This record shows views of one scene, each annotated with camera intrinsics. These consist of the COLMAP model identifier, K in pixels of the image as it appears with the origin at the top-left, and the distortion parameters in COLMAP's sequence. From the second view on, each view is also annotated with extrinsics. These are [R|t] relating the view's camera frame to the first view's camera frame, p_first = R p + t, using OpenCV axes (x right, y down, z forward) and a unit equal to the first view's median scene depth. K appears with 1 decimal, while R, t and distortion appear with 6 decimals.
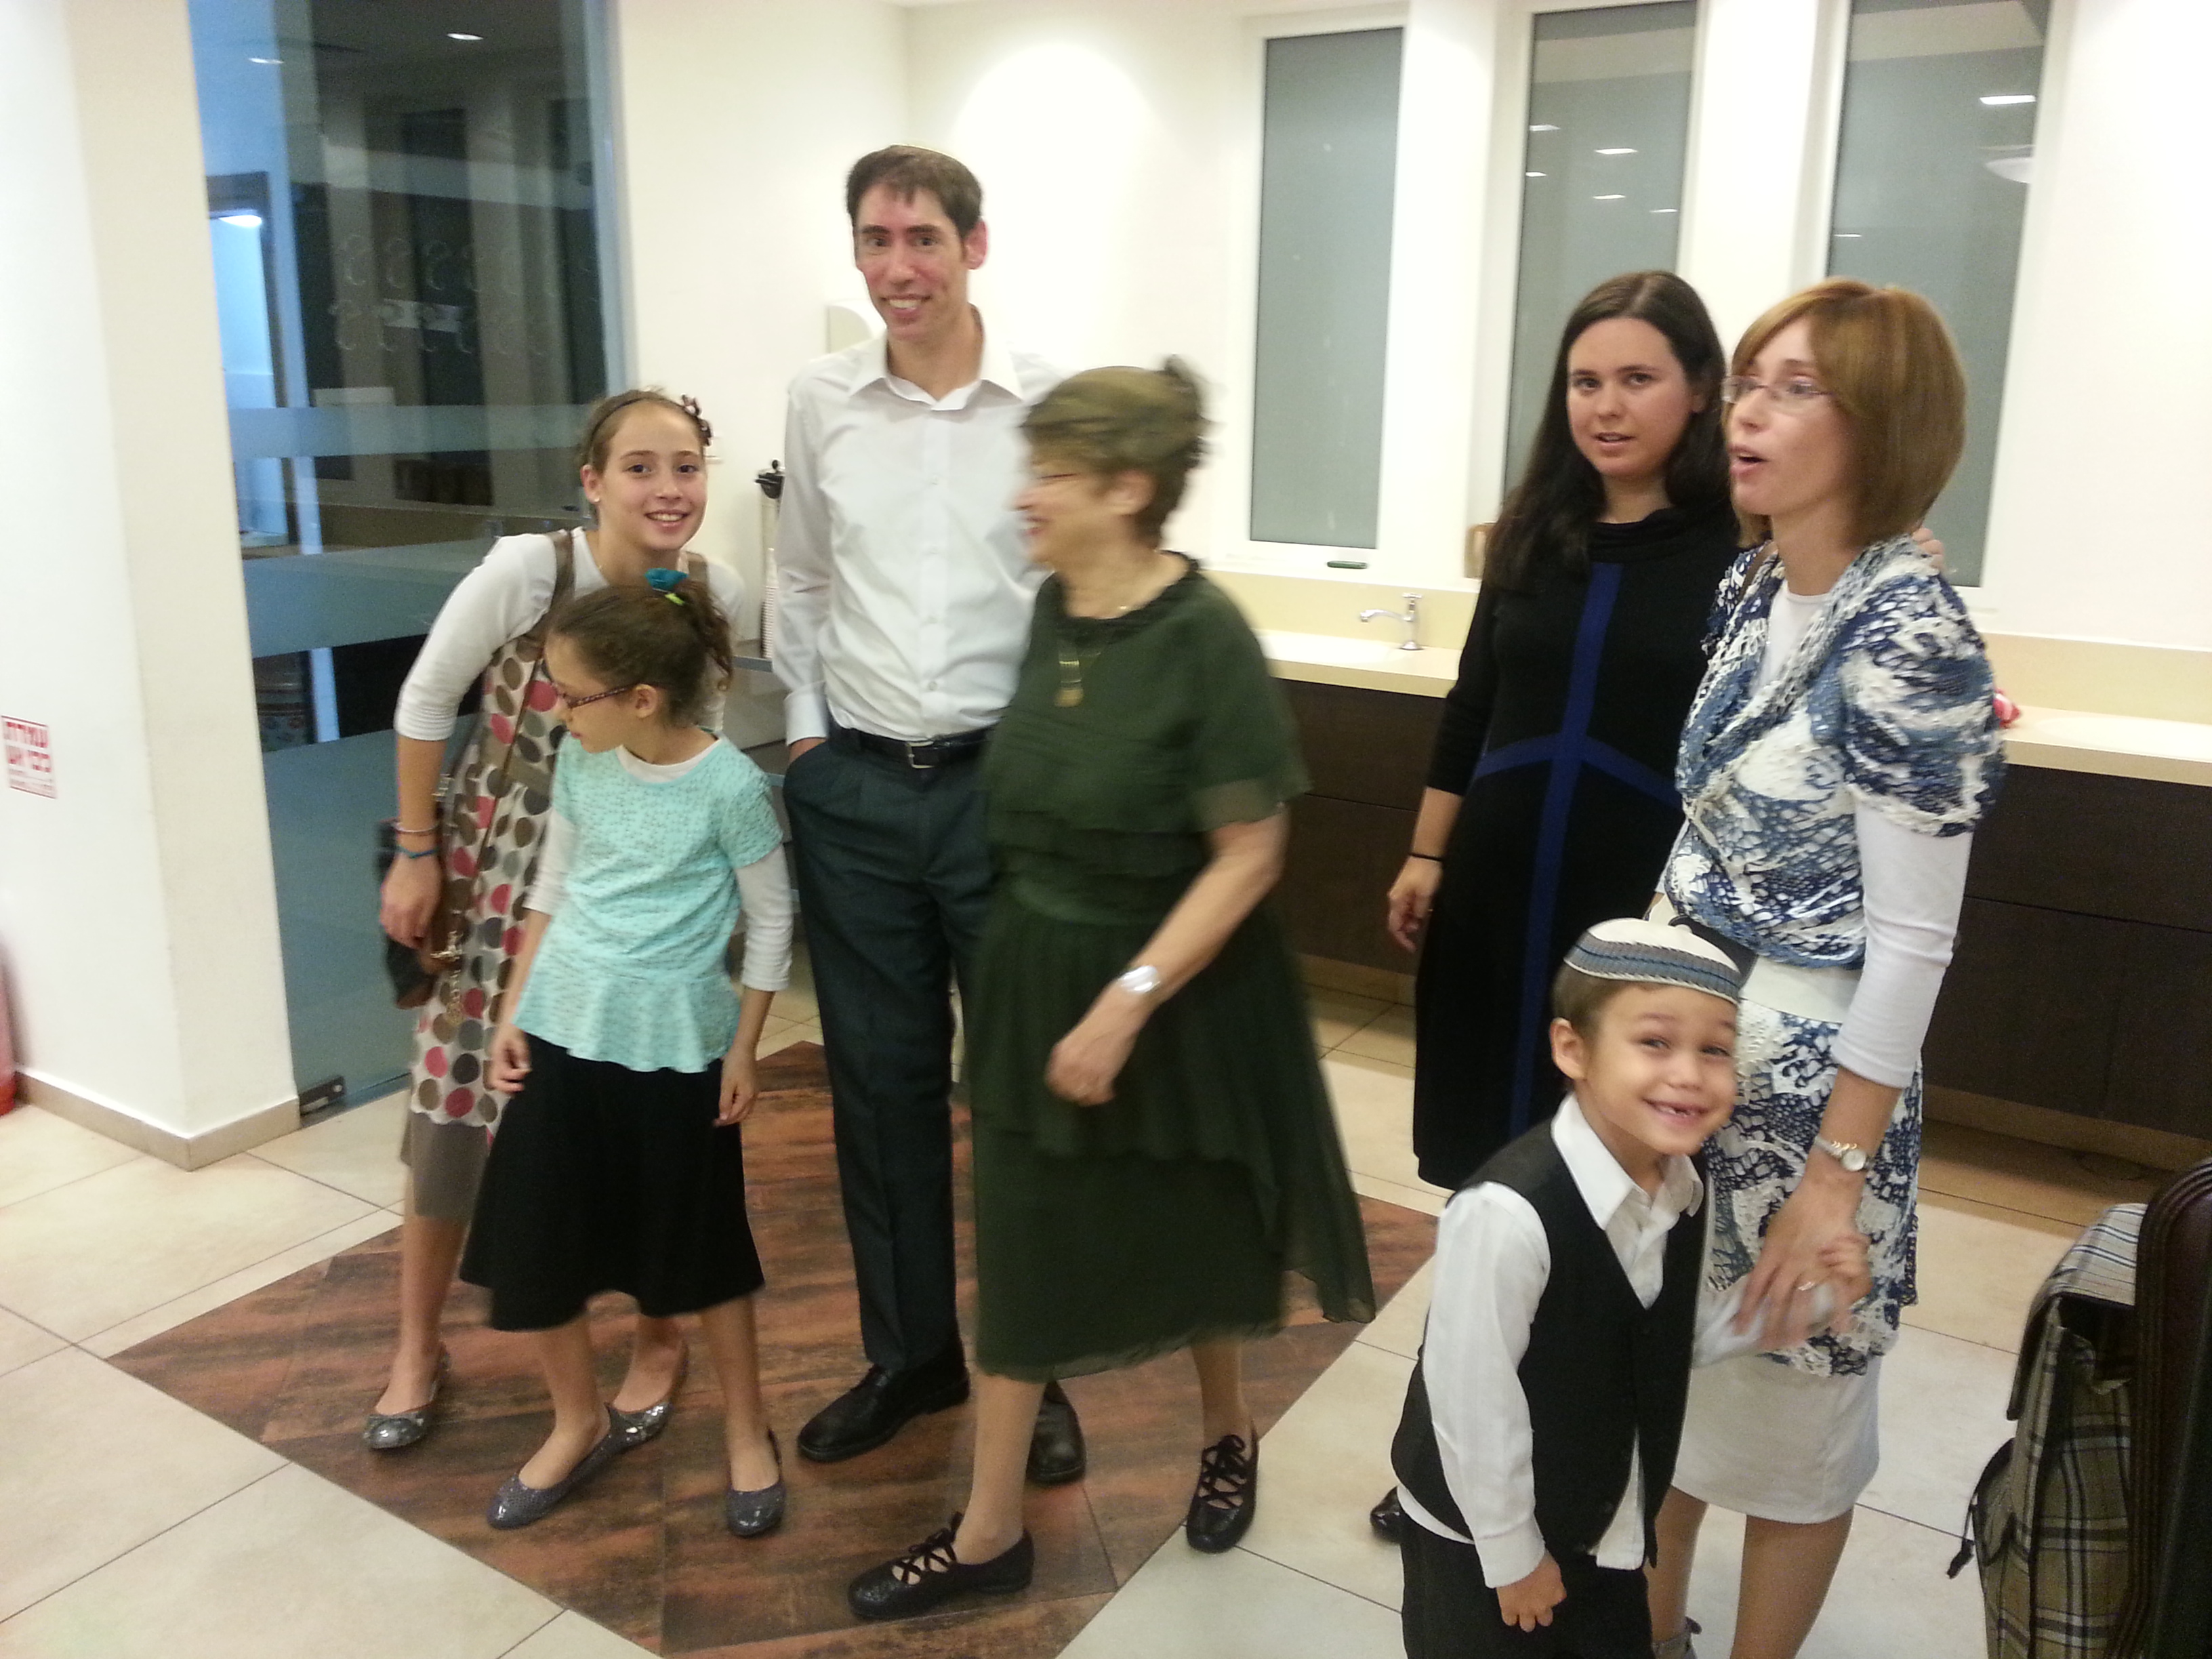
lens RADIAL K [[1780.4, 0, 1106.1], [0, 1780.4, 819.8], [0, 0, 1]] dist [0.040374, -0.051216]
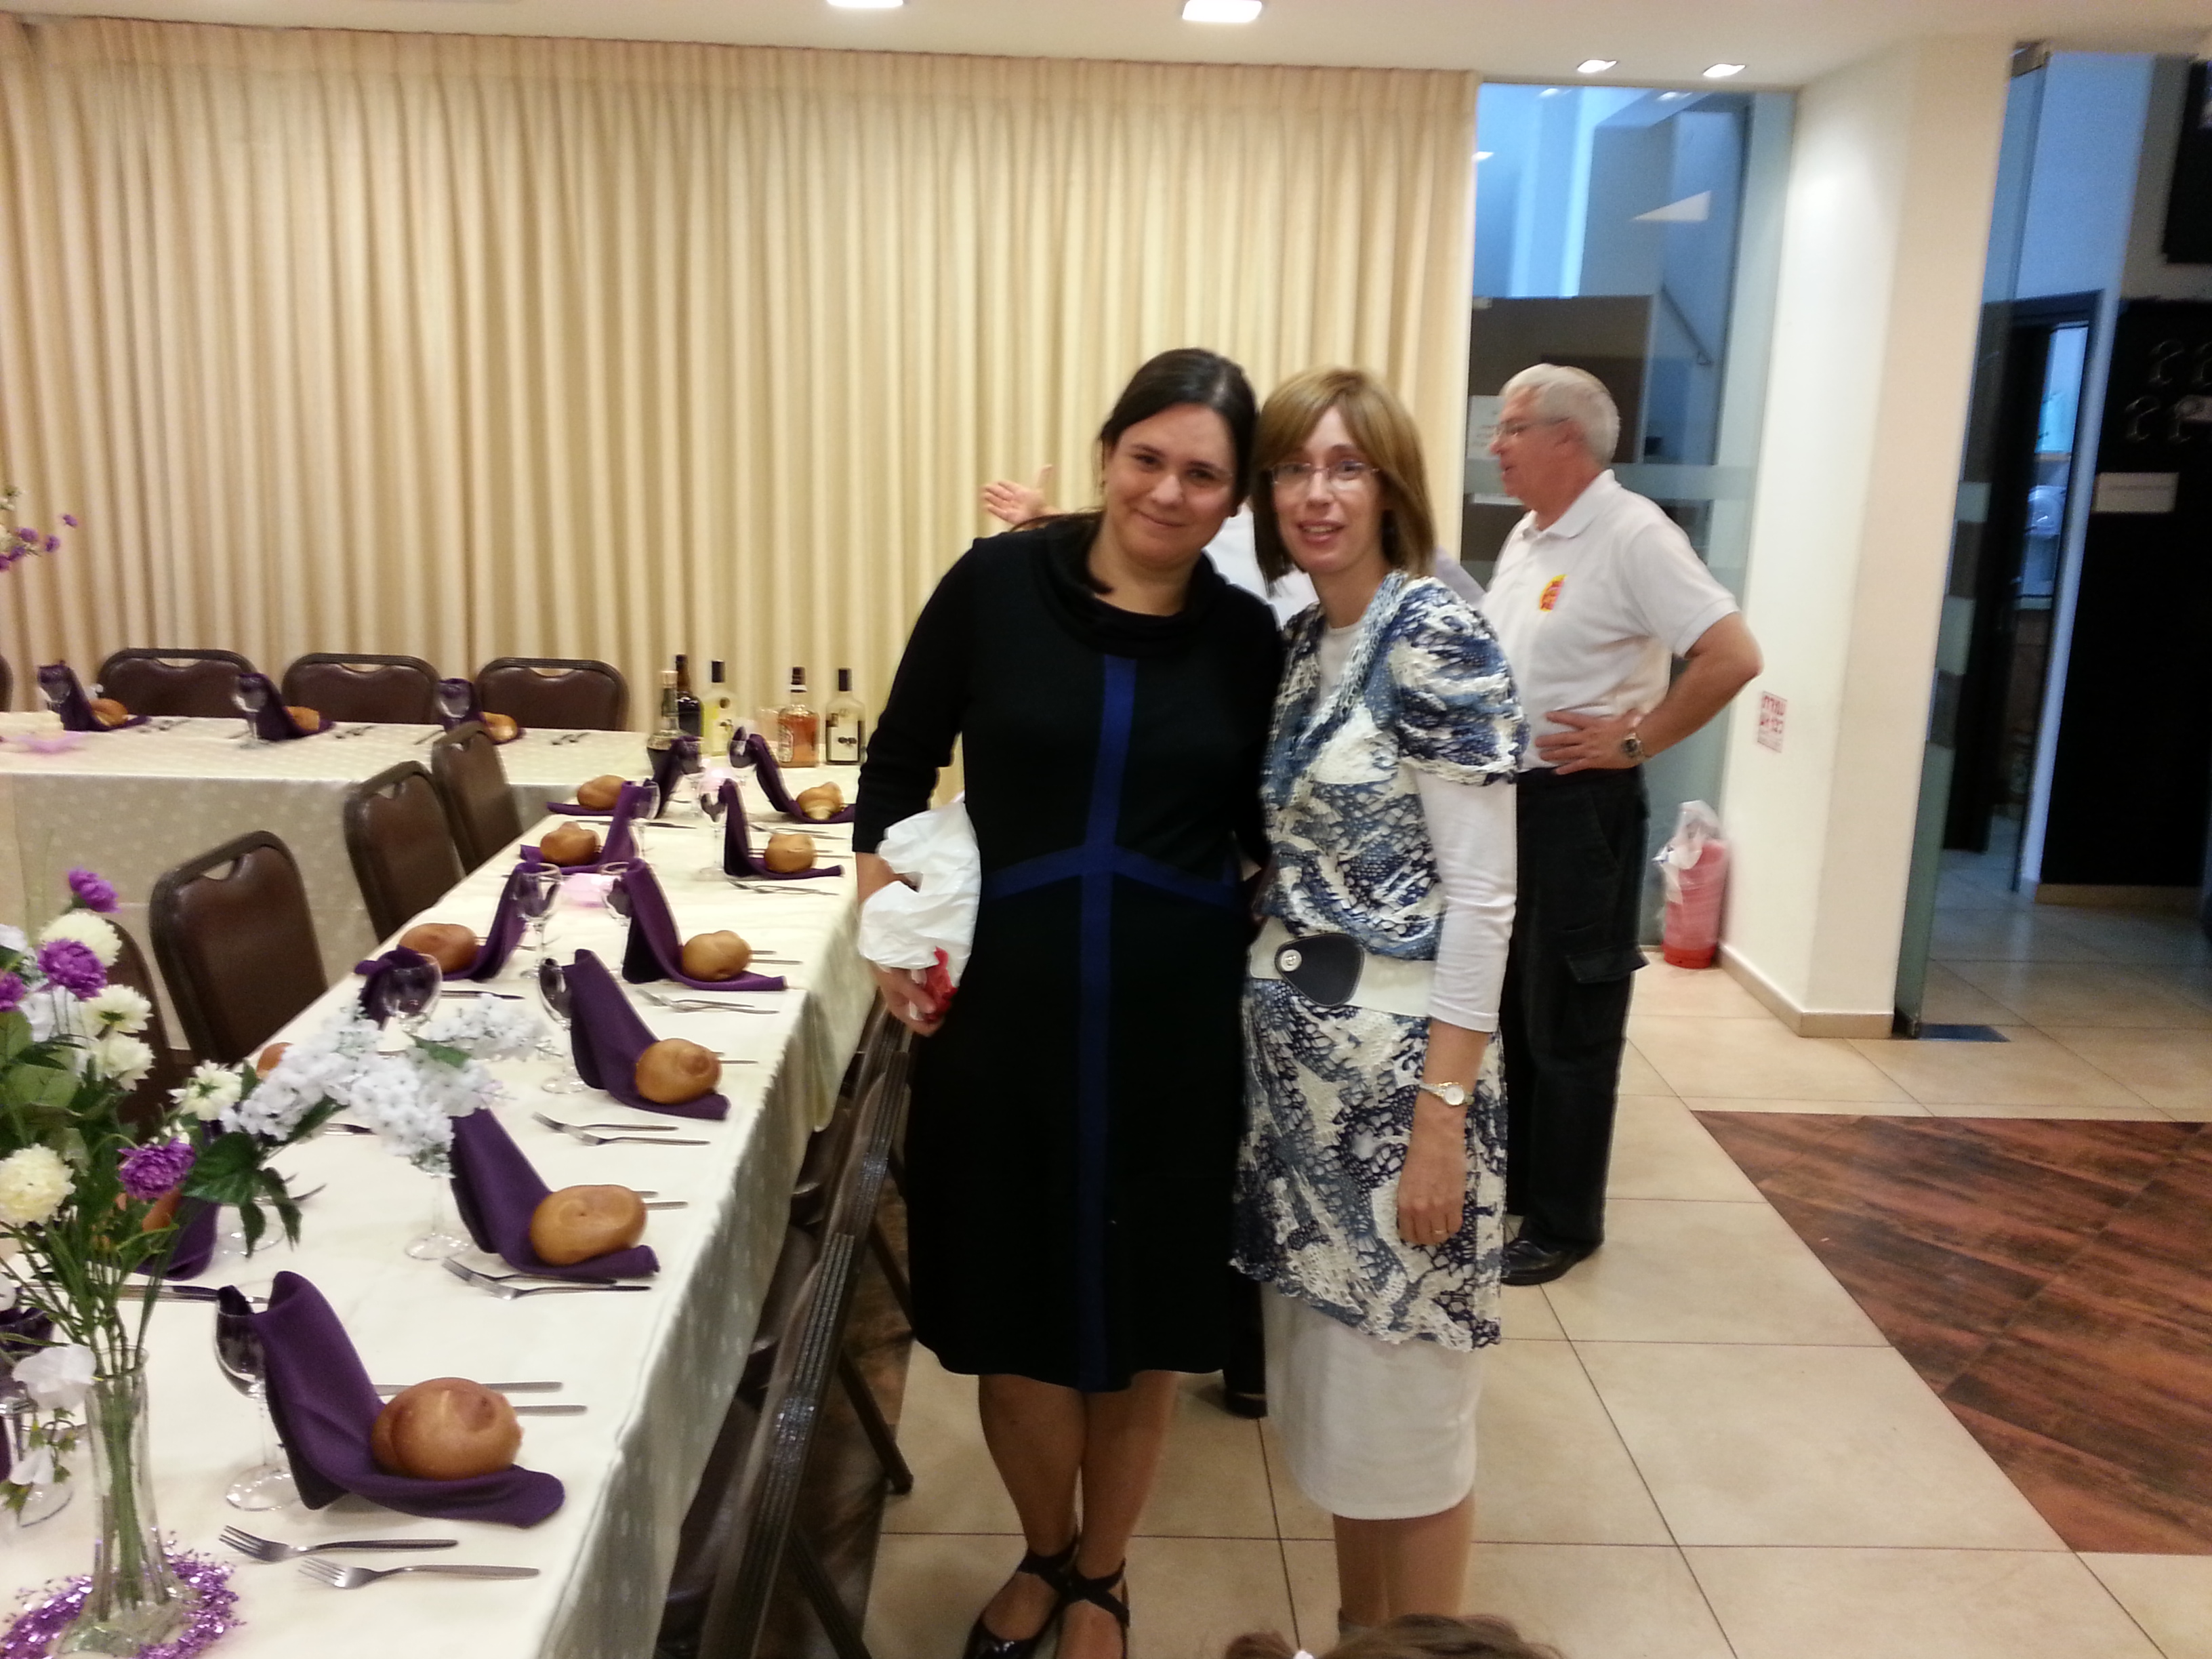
lens RADIAL K [[1780.4, 0, 1131.6], [0, 1780.4, 796.8], [0, 0, 1]] dist [0.040374, -0.051216]
pose [[0.561735, 0.182355, -0.806970, 0.321631], [-0.222003, 0.972857, 0.065303, 0.051370], [0.796974, 0.142467, 0.586971, -0.270839]]
